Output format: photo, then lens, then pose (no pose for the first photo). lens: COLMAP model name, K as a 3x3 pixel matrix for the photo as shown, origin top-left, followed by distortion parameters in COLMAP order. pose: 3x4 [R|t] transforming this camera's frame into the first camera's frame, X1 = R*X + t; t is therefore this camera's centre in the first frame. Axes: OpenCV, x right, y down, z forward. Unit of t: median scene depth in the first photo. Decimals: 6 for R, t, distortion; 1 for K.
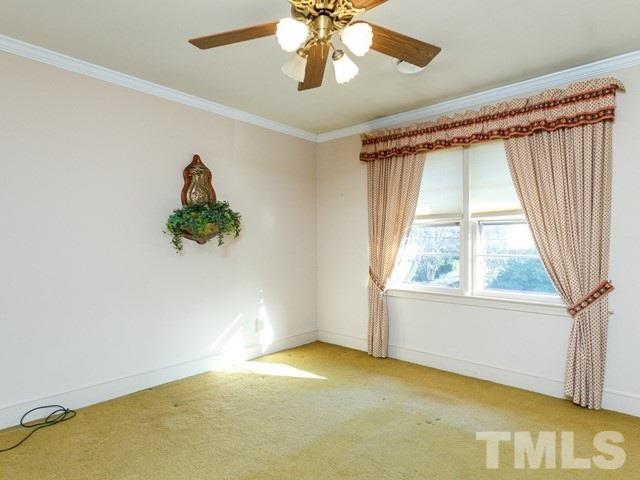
lens RADIAL K [[380.1, 0, 323.4], [0, 380.1, 242.1], [0, 0, 1]] dist [0.002012, 0.015807]
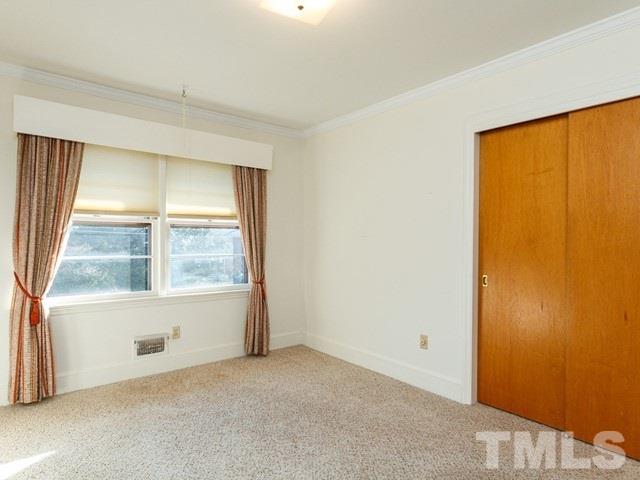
lens RADIAL K [[380.1, 0, 323.4], [0, 380.1, 242.1], [0, 0, 1]] dist [0.002012, 0.015807]
pose [[0.145736, -0.000669, 0.989323, -0.510028], [-0.000090, 1.000000, 0.000690, 0.000937], [-0.989323, -0.000190, 0.145736, 0.381059]]
